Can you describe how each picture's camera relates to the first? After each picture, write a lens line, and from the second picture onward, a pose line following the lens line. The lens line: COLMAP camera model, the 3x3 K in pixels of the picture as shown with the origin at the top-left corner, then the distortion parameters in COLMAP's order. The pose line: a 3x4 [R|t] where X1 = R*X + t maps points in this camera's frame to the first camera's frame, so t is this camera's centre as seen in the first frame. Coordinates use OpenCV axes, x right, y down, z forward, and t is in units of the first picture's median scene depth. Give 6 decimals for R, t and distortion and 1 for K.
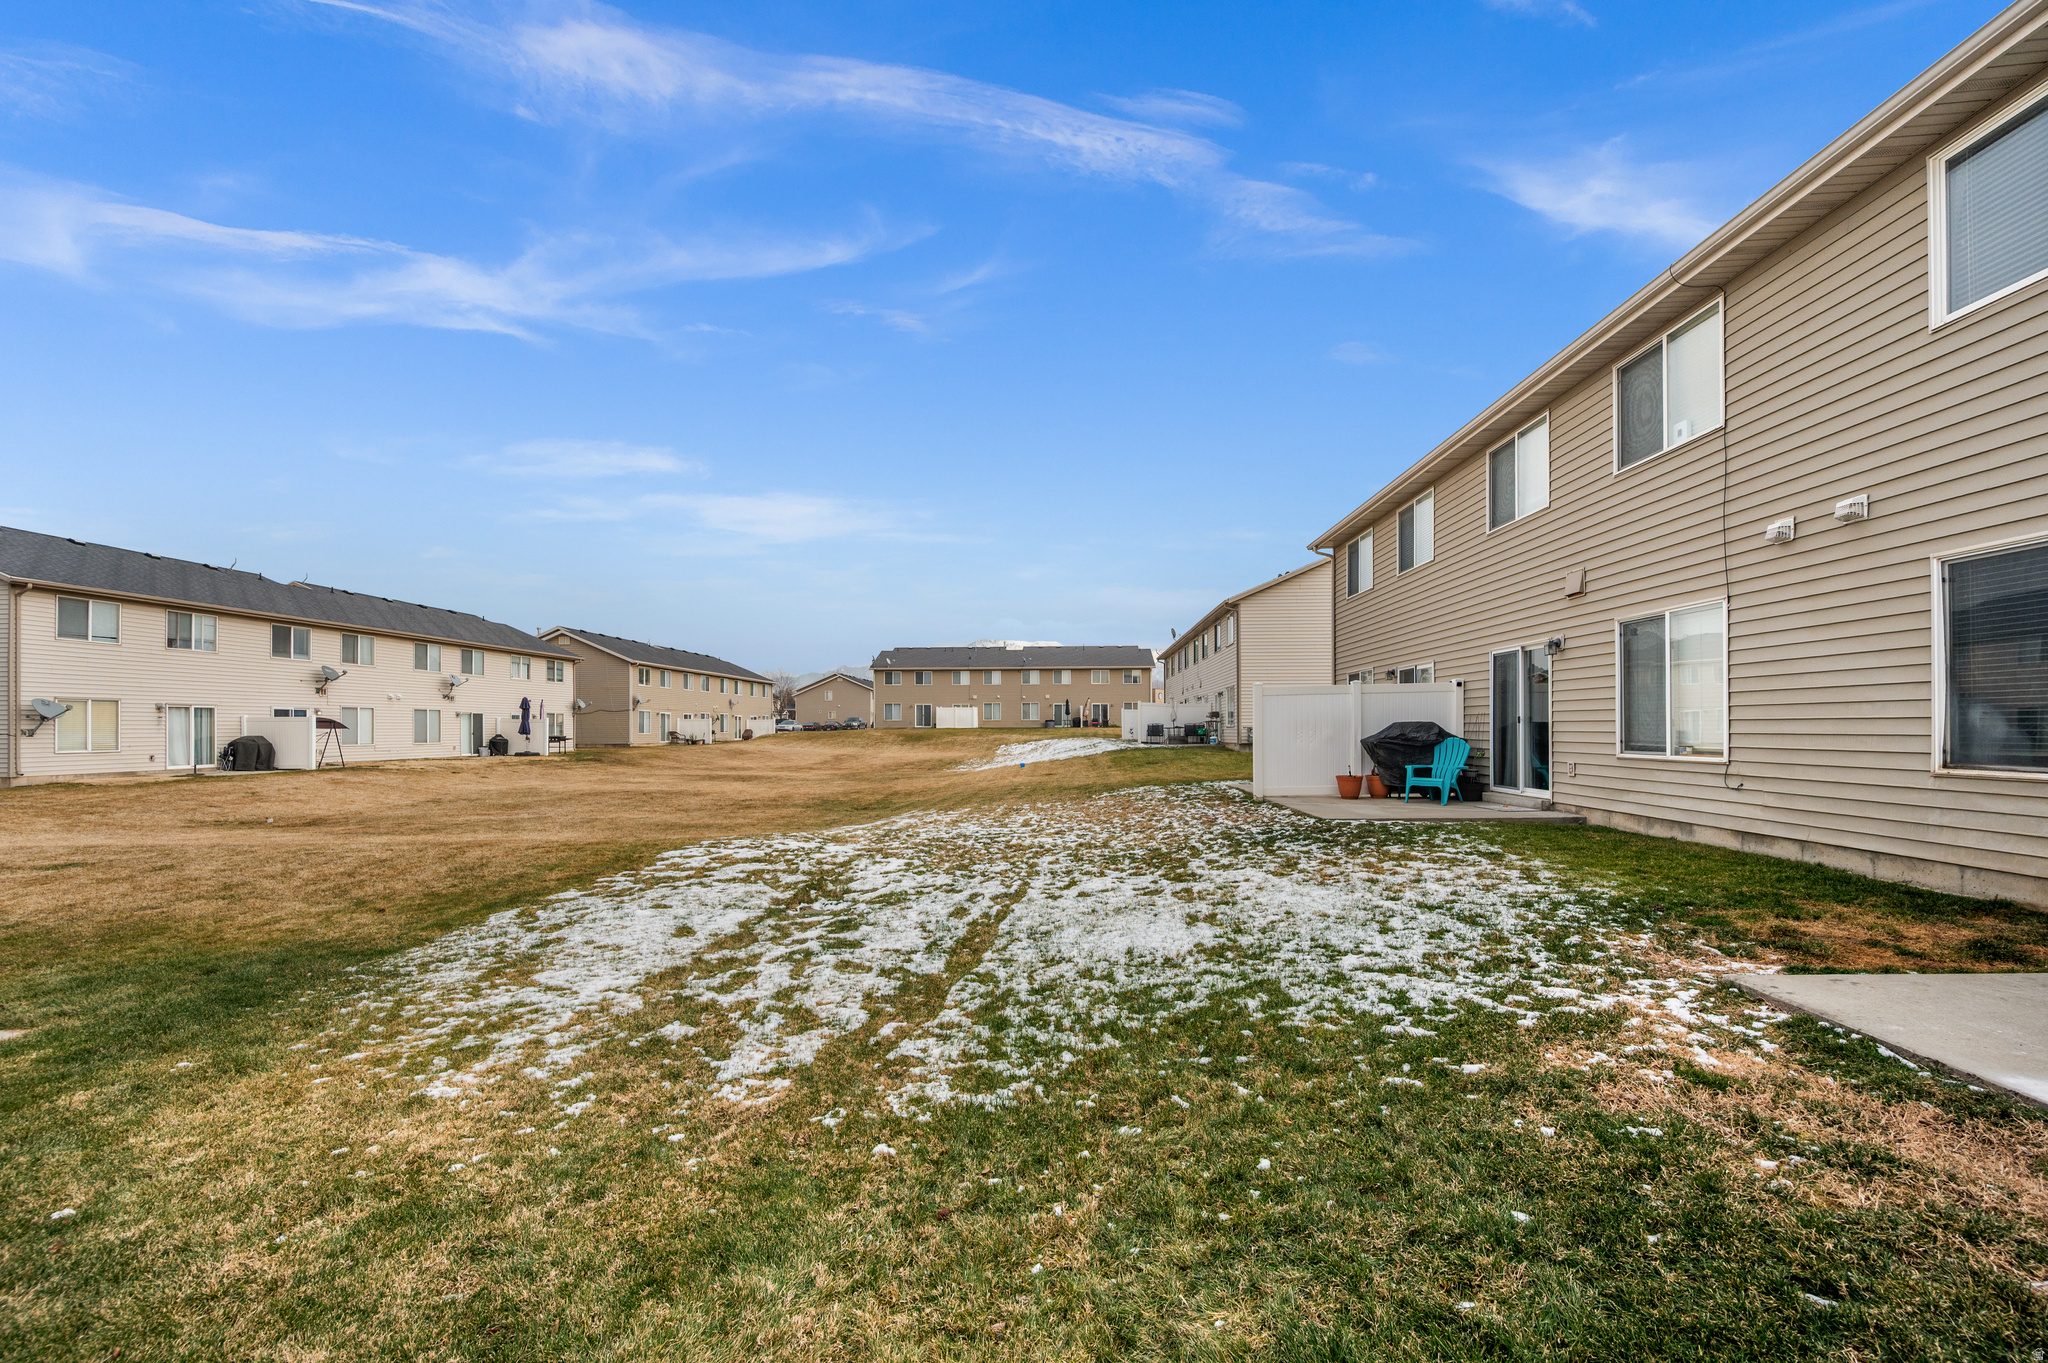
lens RADIAL K [[809.5, 0, 1011.5], [0, 809.5, 716.4], [0, 0, 1]] dist [-0.000247, -0.000271]
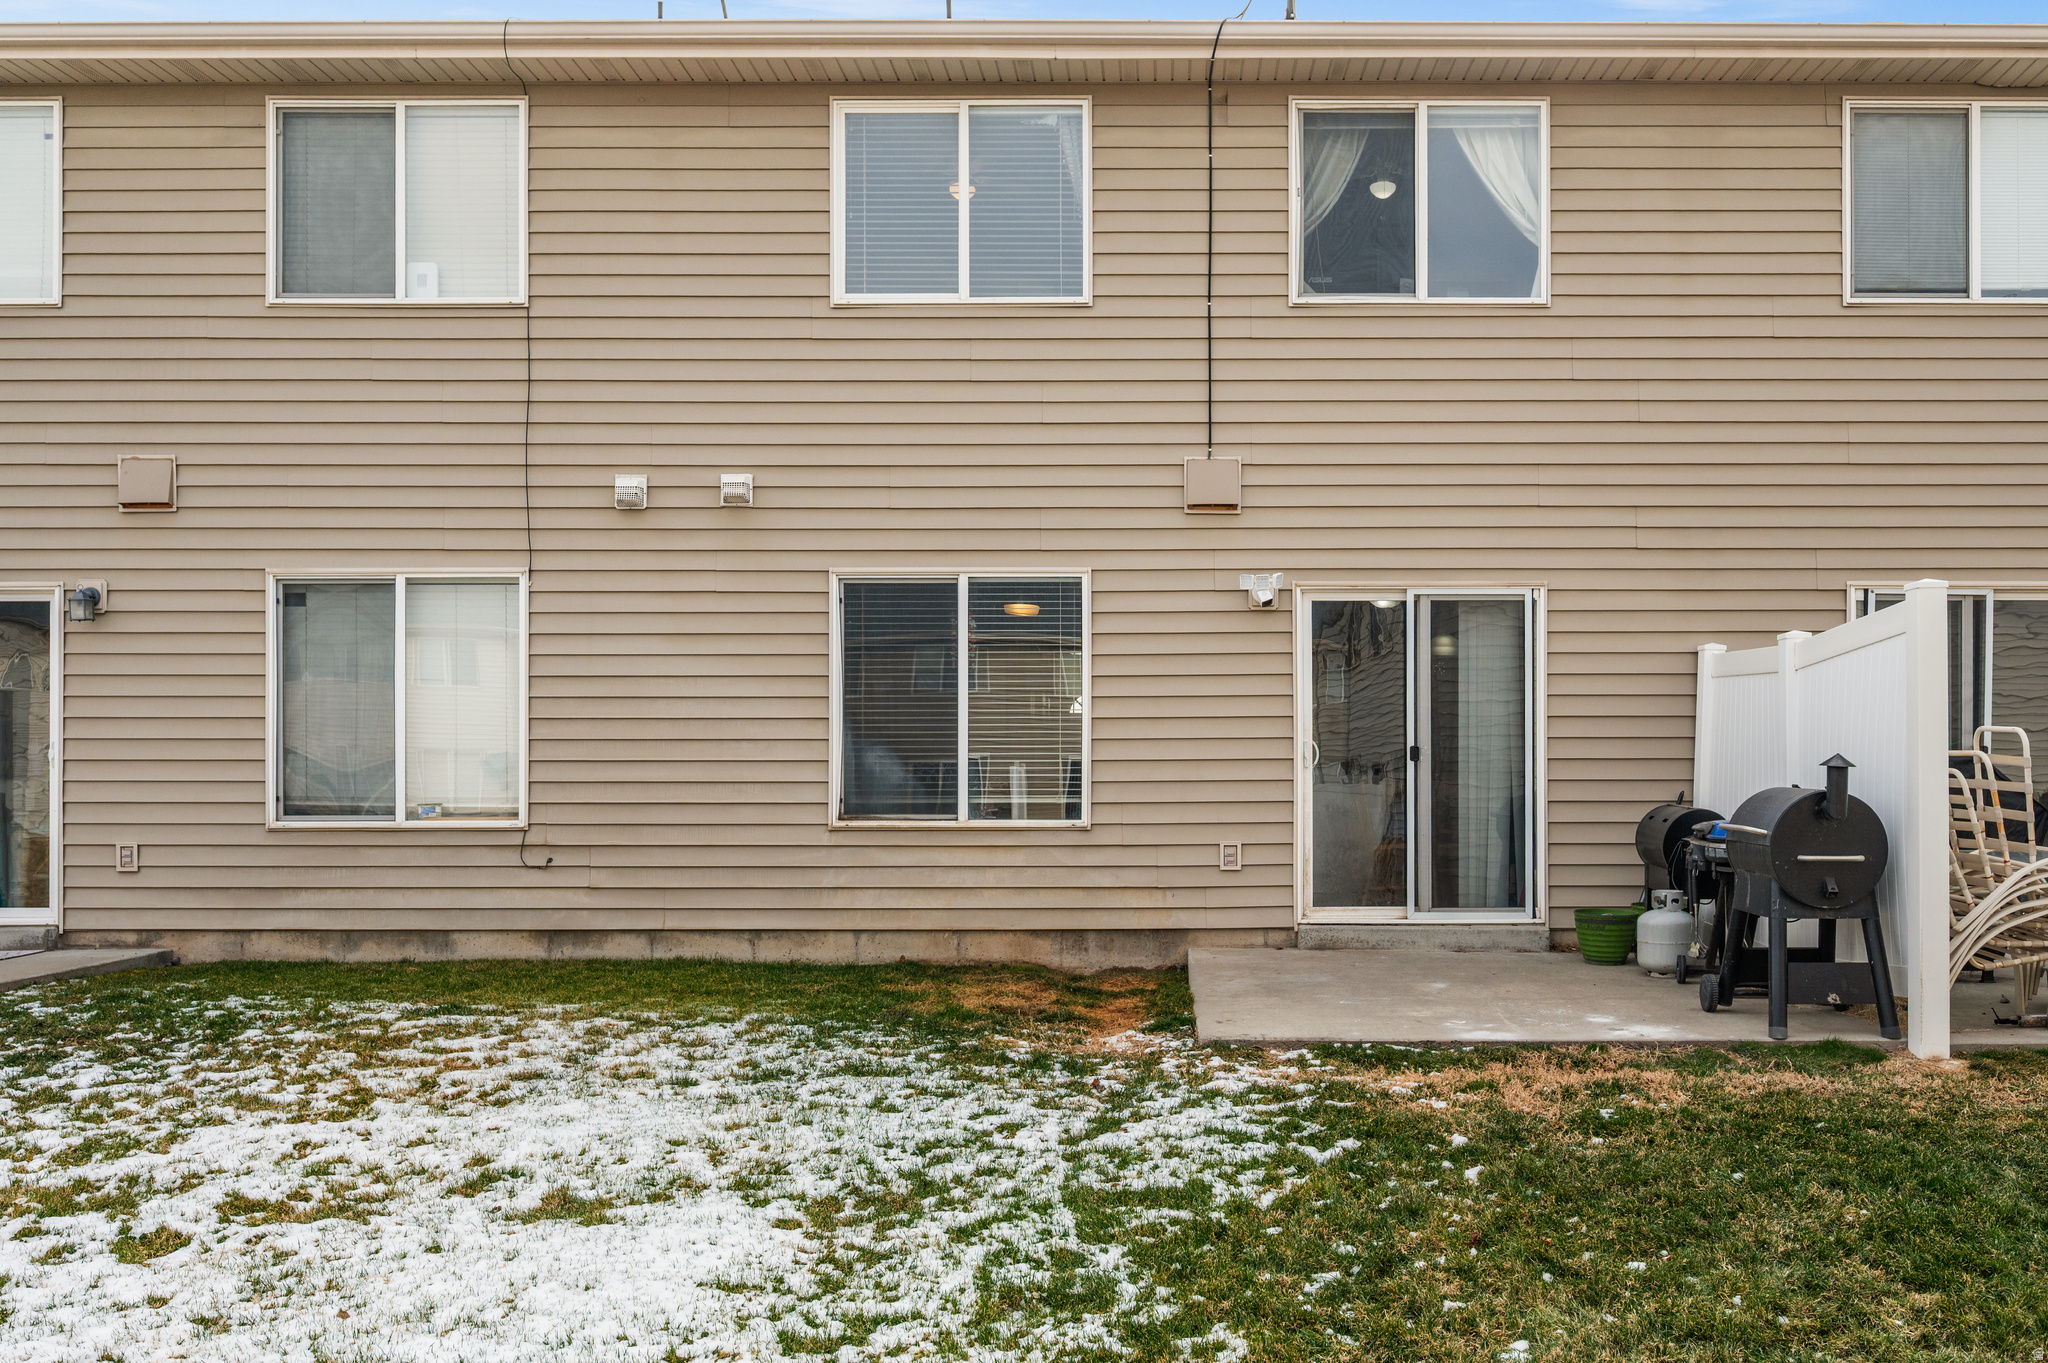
lens RADIAL K [[1804.7, 0, 1108.8], [0, 1804.7, 775.8], [0, 0, 1]] dist [-0.001162, -0.004714]
pose [[-0.060330, 0.007520, 0.998150, -0.743119], [-0.013365, 0.999876, -0.008341, 0.027957], [-0.998089, -0.013843, -0.060222, 0.799260]]
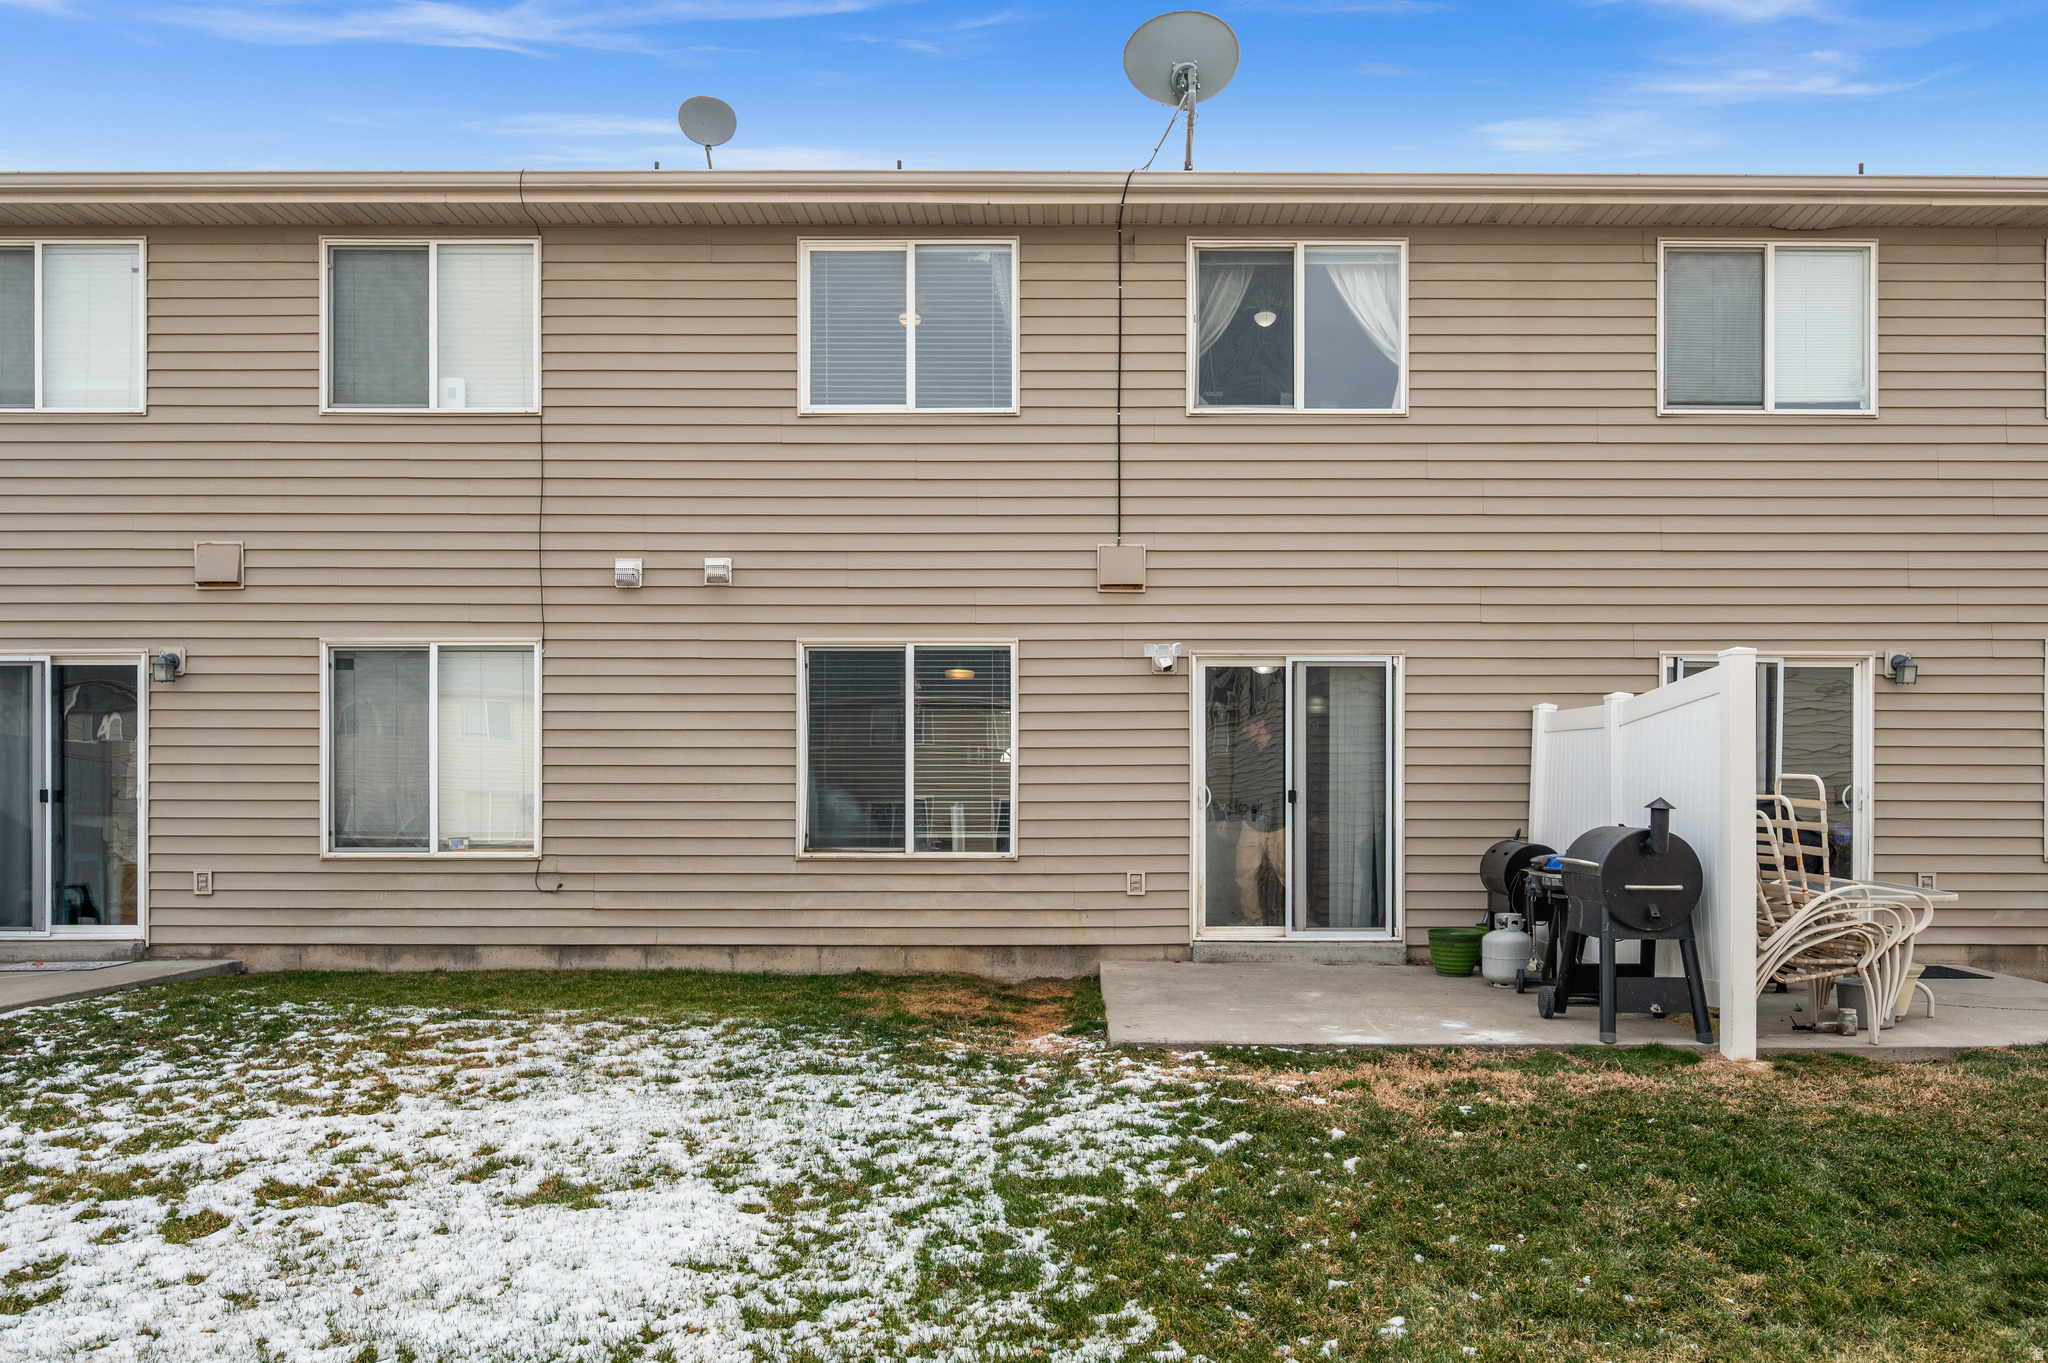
lens RADIAL K [[1474.5, 0, 1029.8], [0, 1474.5, 830.4], [0, 0, 1]] dist [-0.005762, 0.005188]
pose [[-0.058849, -0.004210, 0.998258, -0.677395], [-0.015136, 0.999880, 0.003324, 0.025277], [-0.998152, -0.014914, -0.058906, 0.796709]]
